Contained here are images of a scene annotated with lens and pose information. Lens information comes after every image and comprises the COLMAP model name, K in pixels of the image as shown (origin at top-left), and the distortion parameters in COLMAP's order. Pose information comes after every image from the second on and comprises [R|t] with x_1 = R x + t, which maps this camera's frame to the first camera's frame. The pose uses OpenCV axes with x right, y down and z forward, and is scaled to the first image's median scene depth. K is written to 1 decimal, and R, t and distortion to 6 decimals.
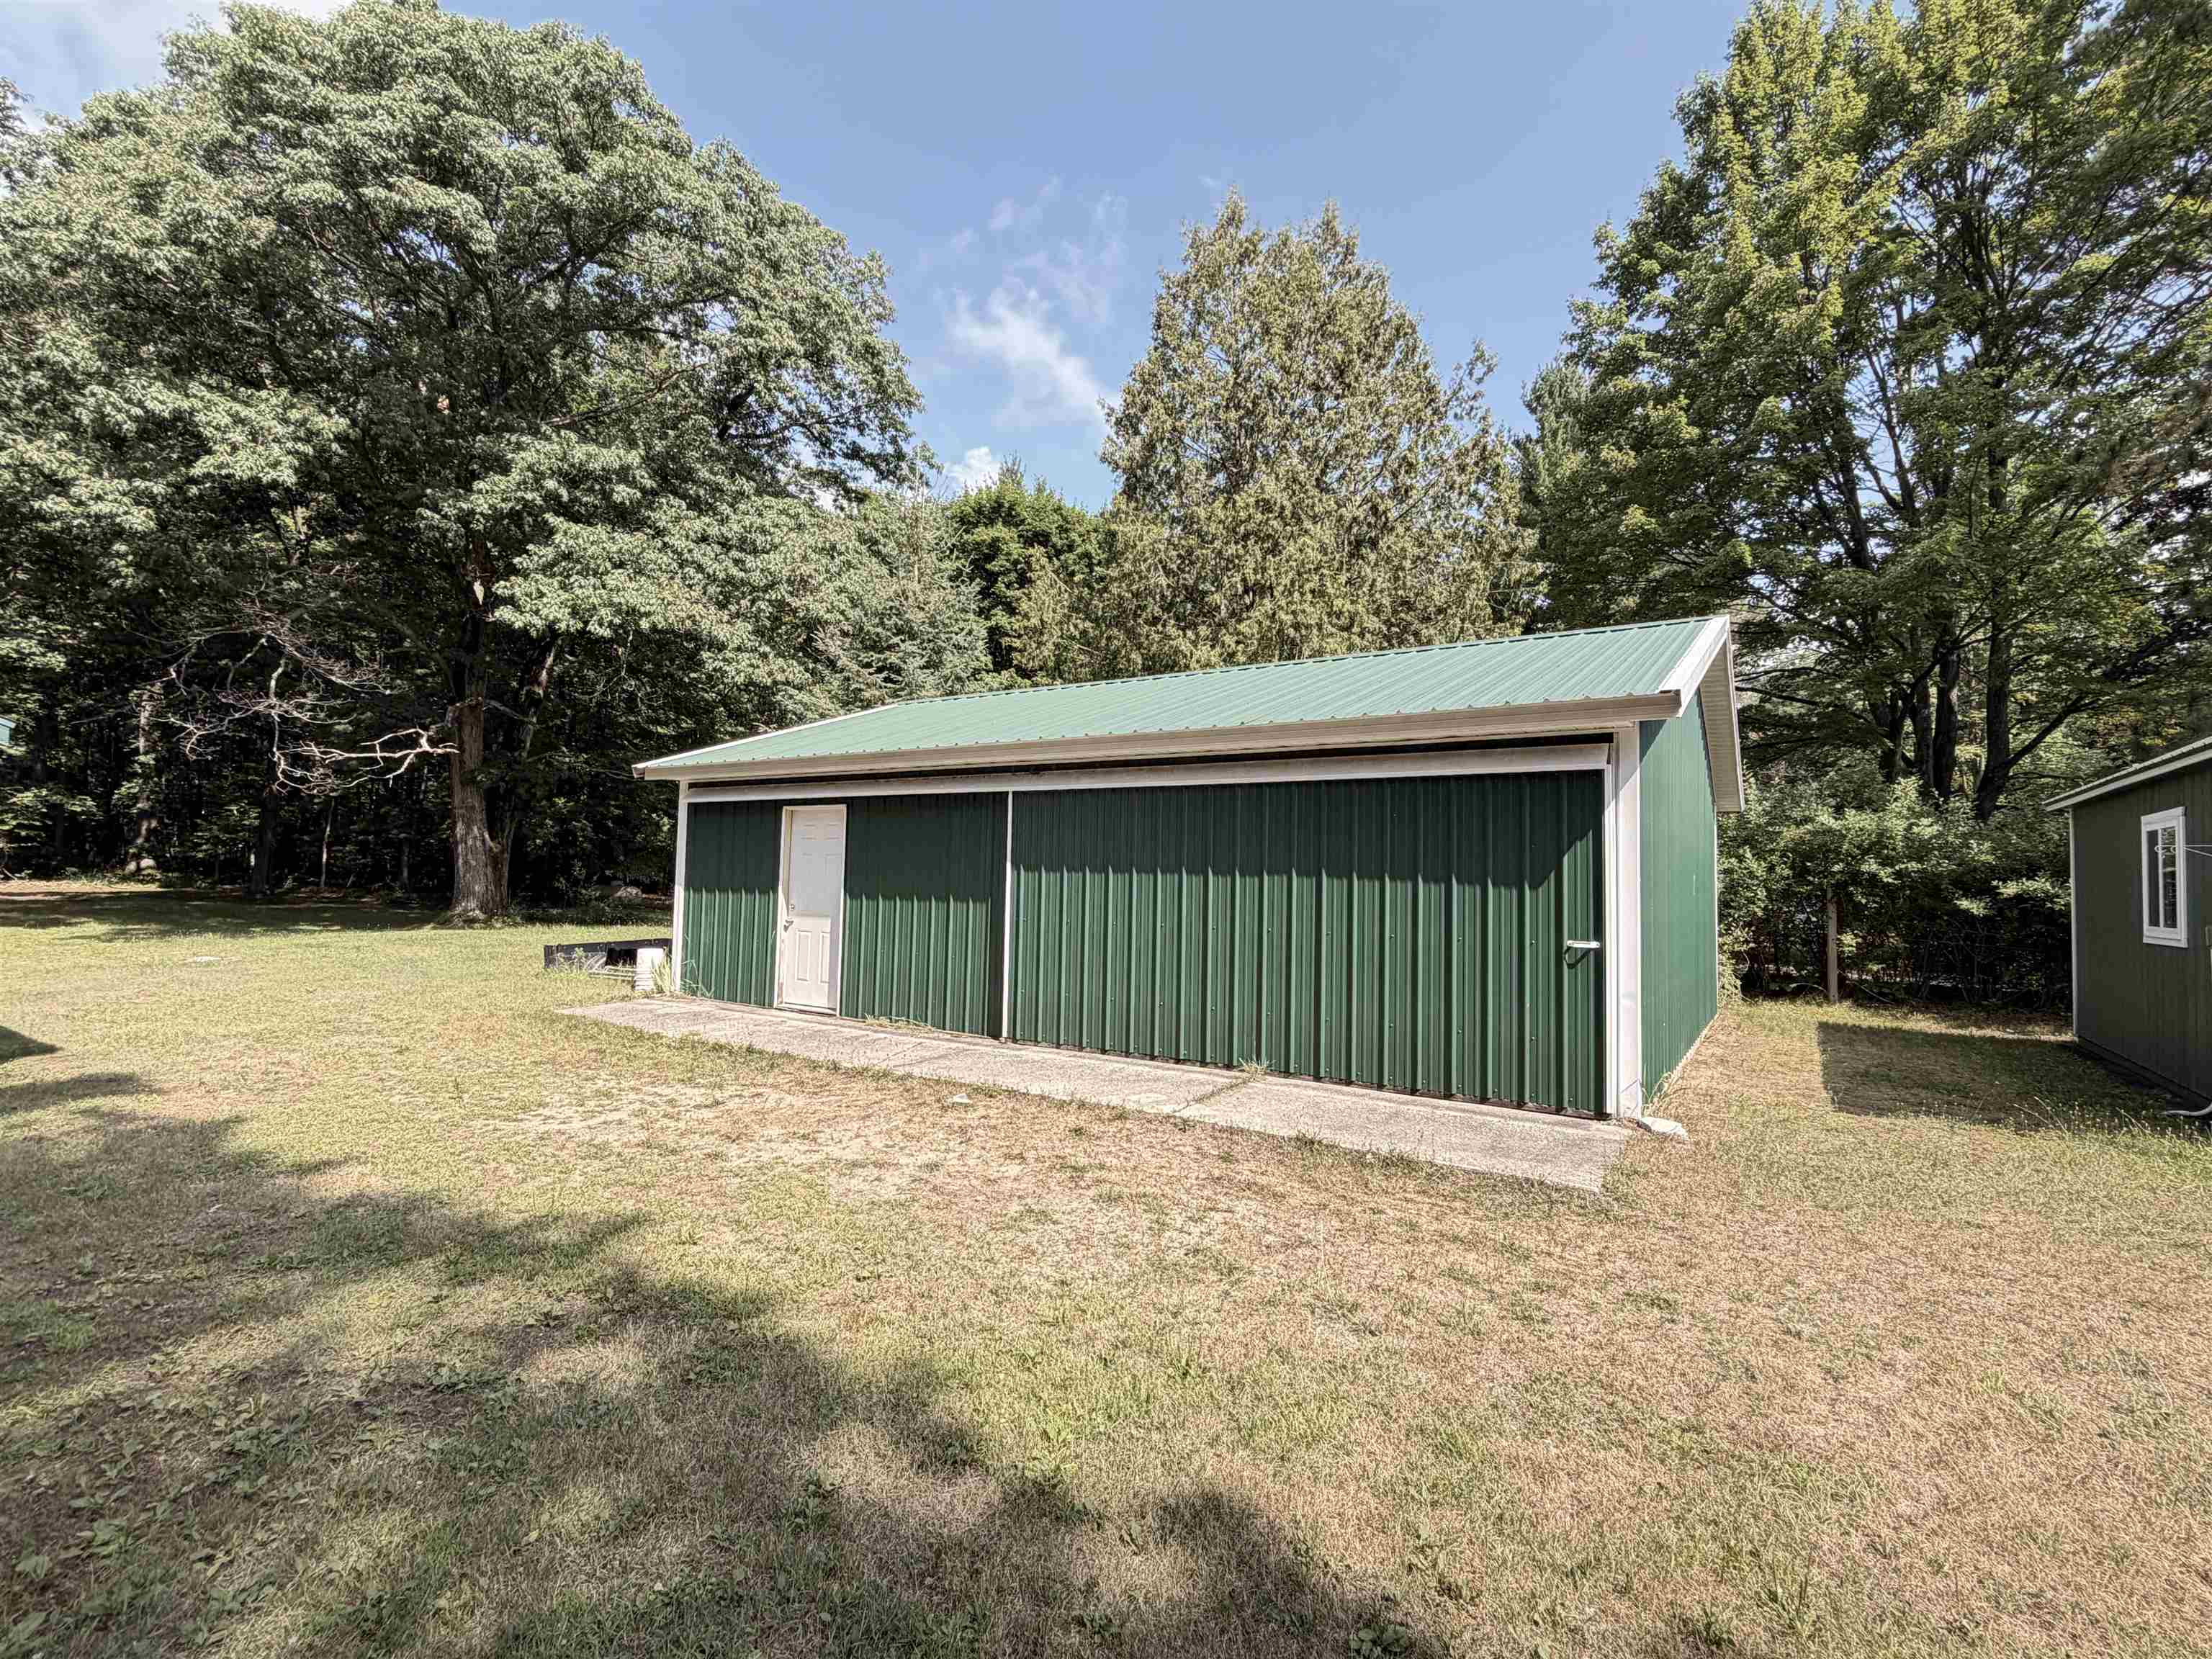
lens RADIAL K [[1036.9, 0, 1106.0], [0, 1036.9, 829.5], [0, 0, 1]] dist [0.001280, -0.000137]
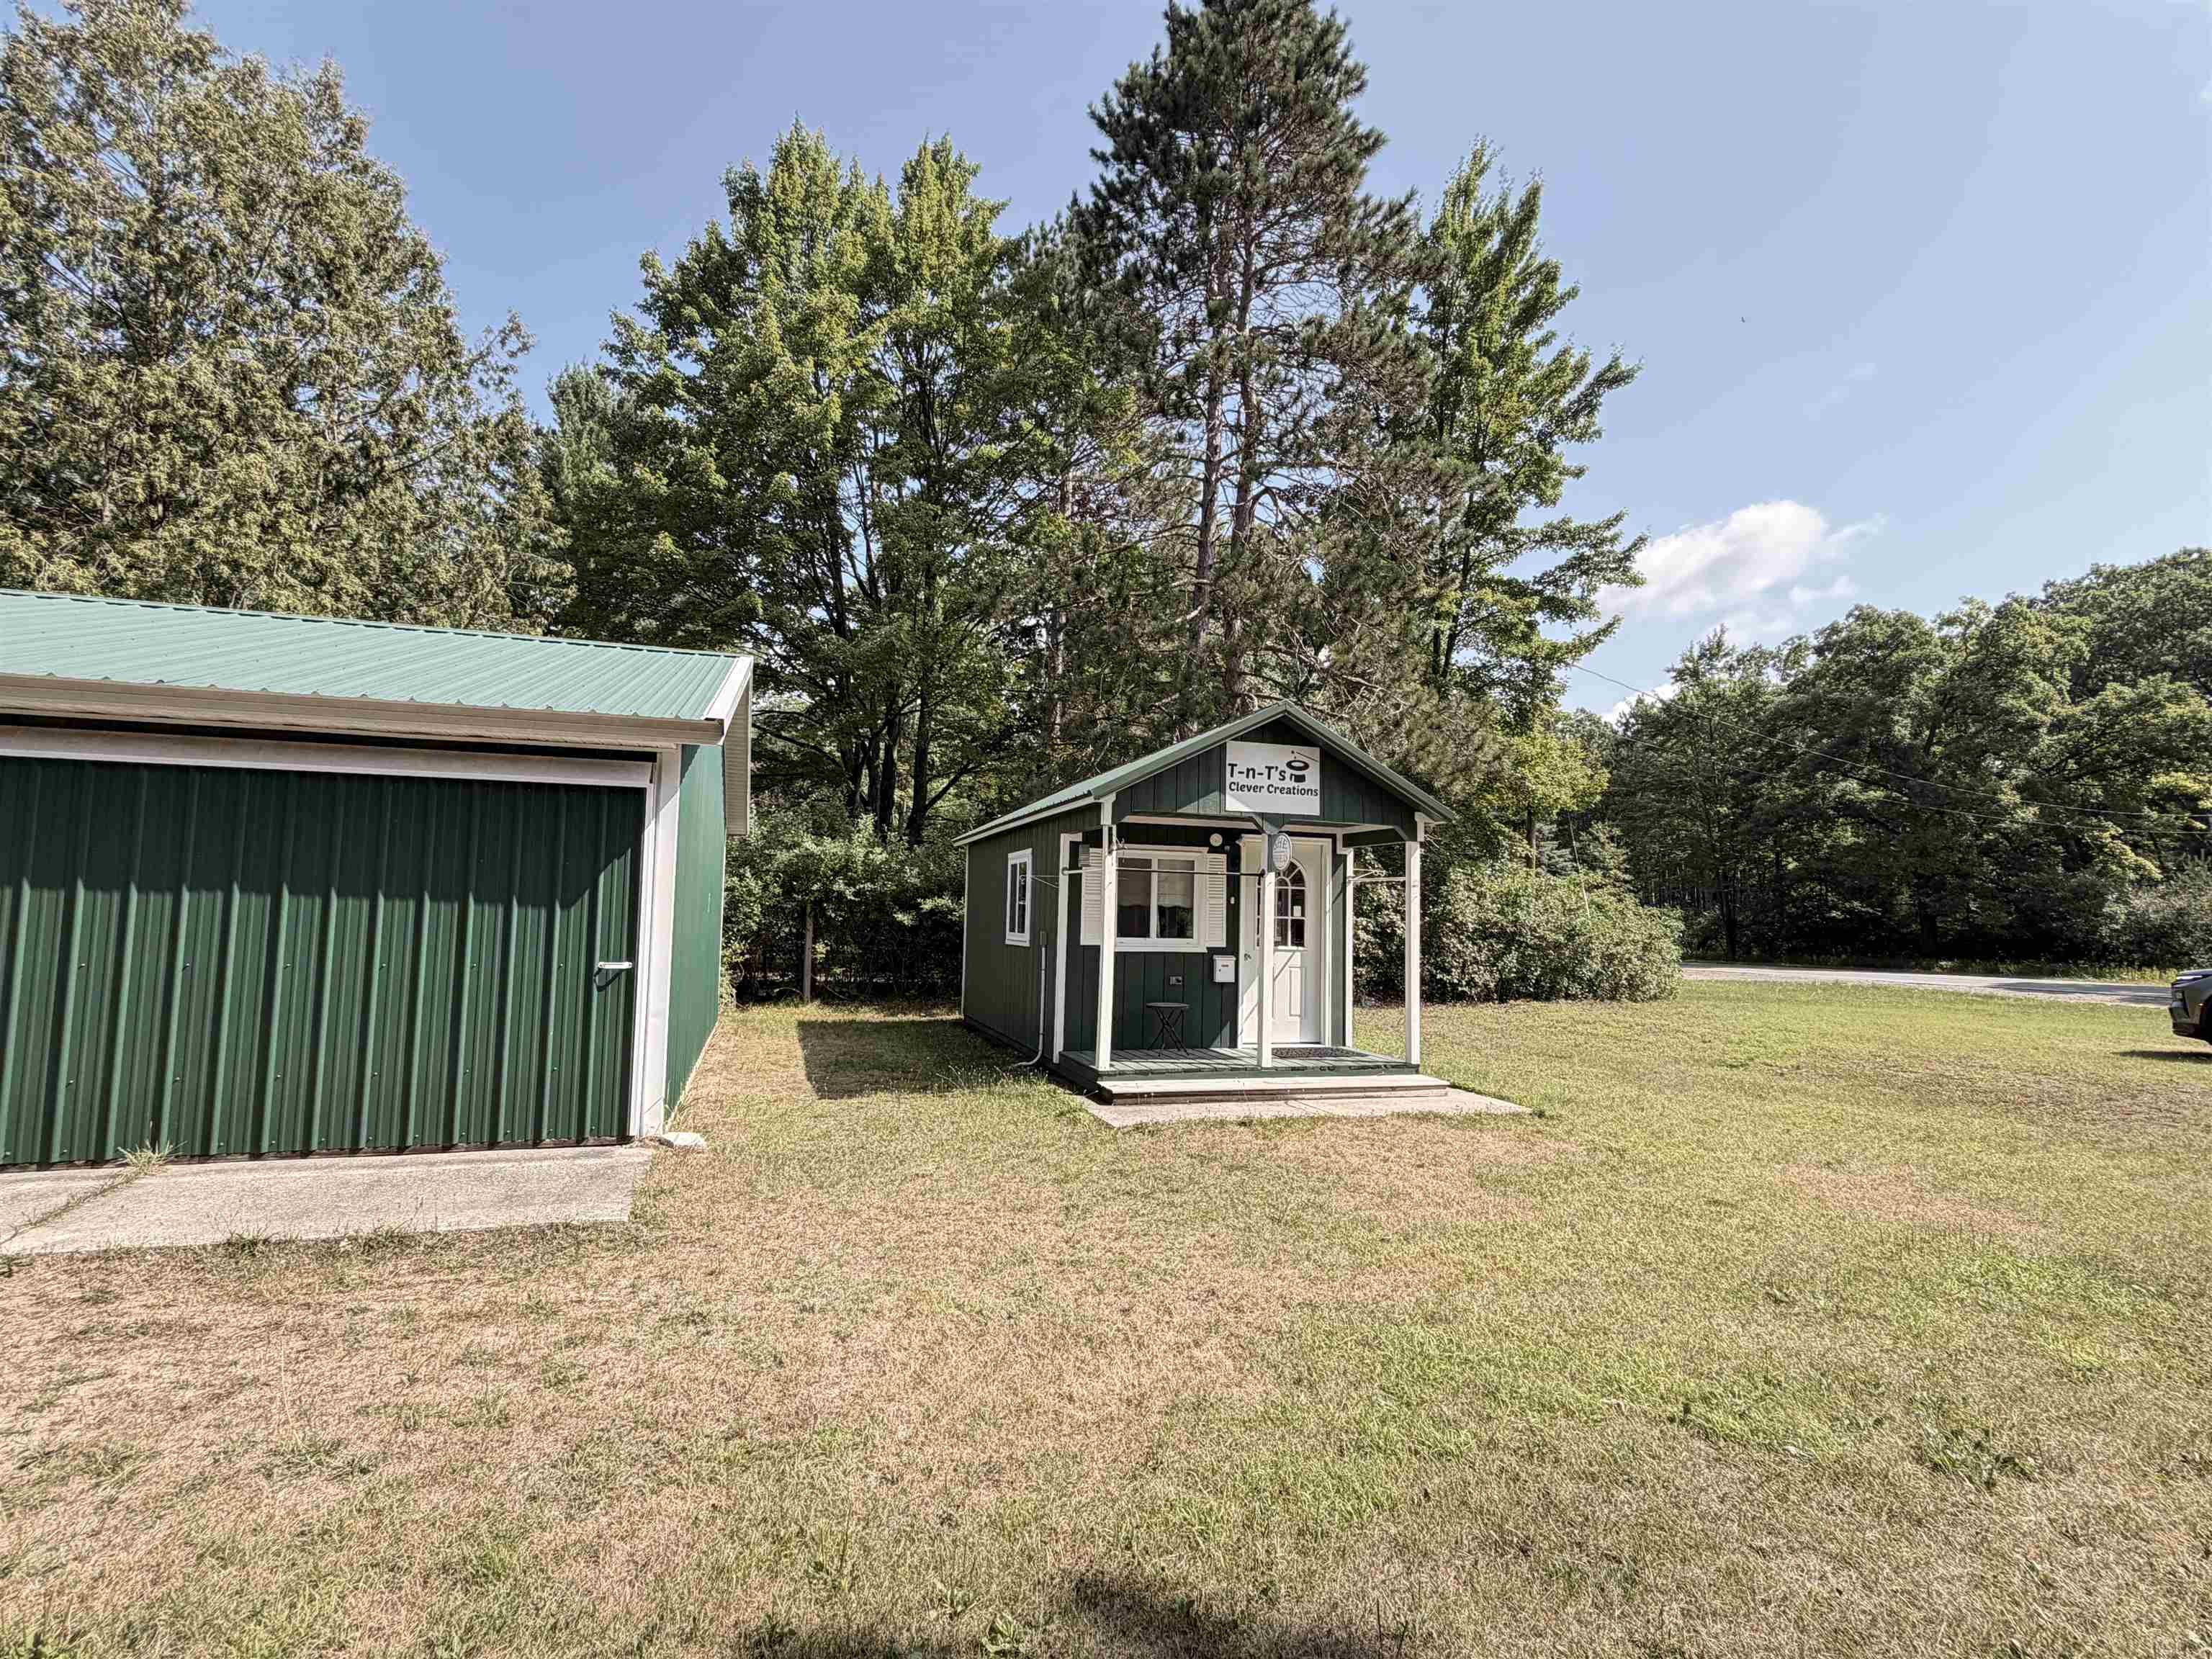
lens RADIAL K [[1036.9, 0, 1106.0], [0, 1036.9, 829.5], [0, 0, 1]] dist [0.001280, -0.000137]
pose [[0.623054, 0.054575, 0.780273, -0.007485], [-0.043546, 0.998436, -0.035063, -0.001037], [-0.780966, -0.012132, 0.624456, 0.011615]]
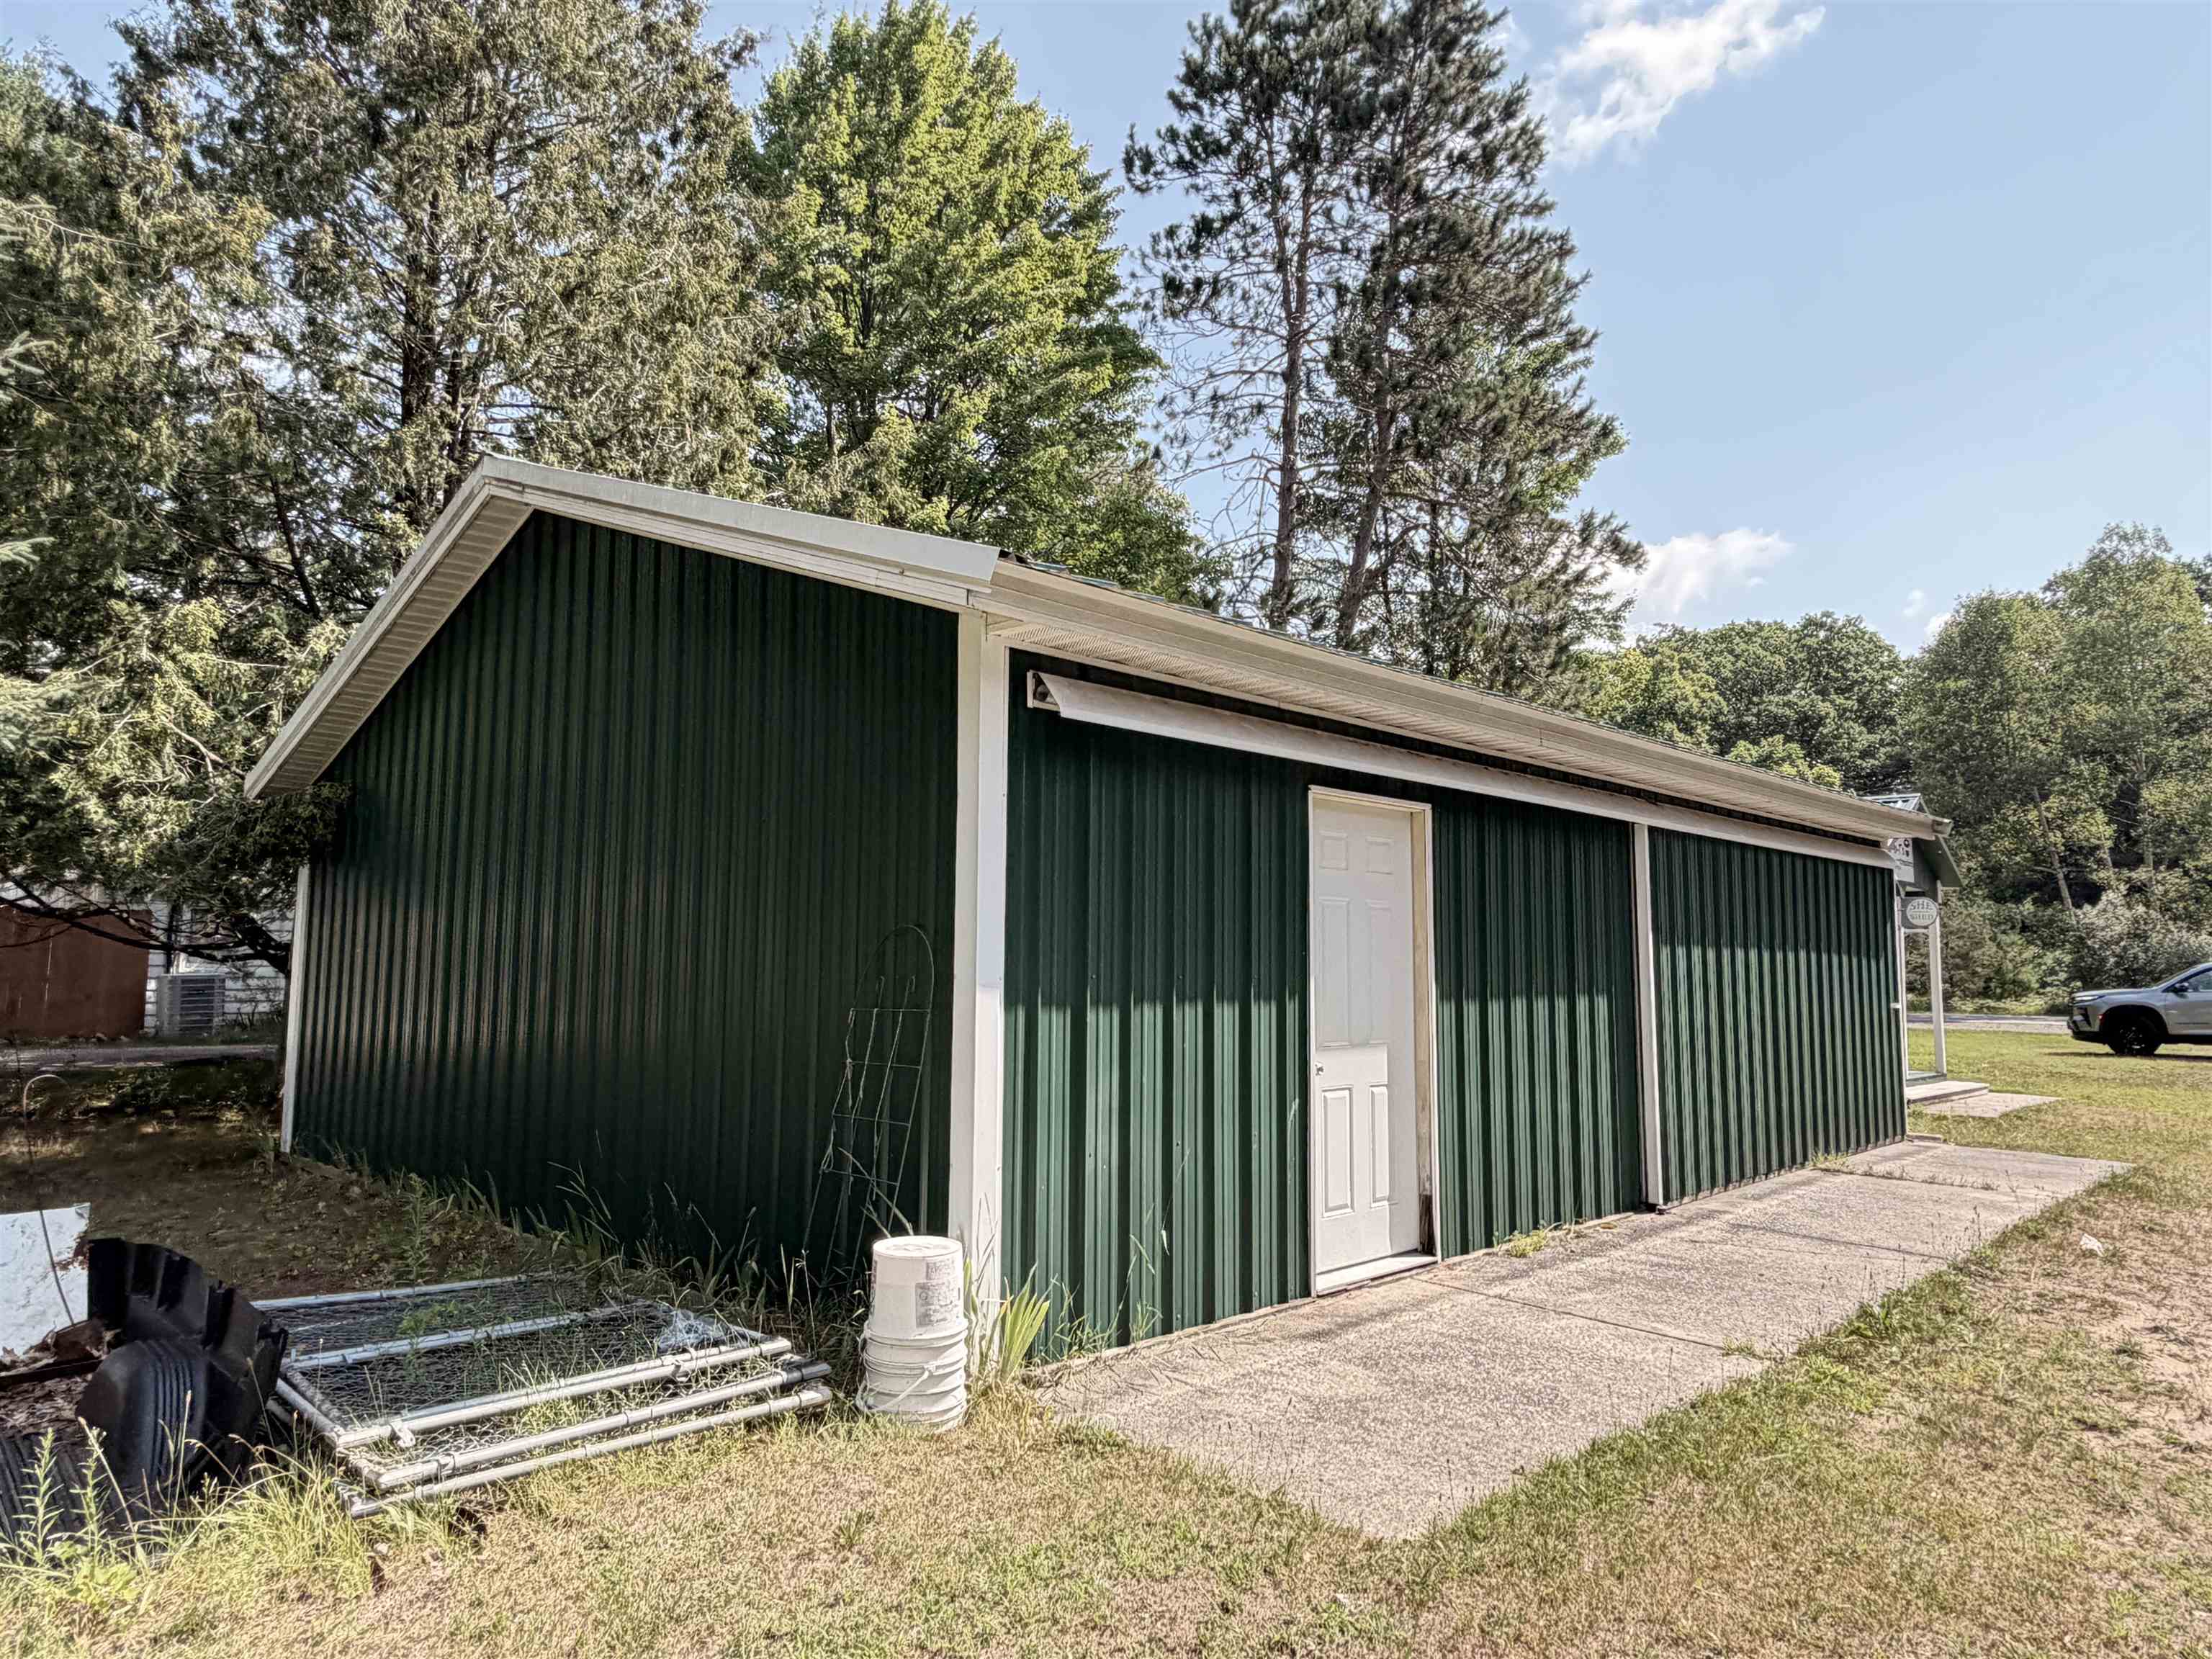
lens RADIAL K [[1403.6, 0, 1106.0], [0, 1403.6, 829.5], [0, 0, 1]] dist [-0.000215, -0.000187]
pose [[0.183516, 0.072185, 0.980363, -0.529218], [-0.055343, 0.996477, -0.063012, 0.021423], [-0.981458, -0.042692, 0.186864, 0.602646]]
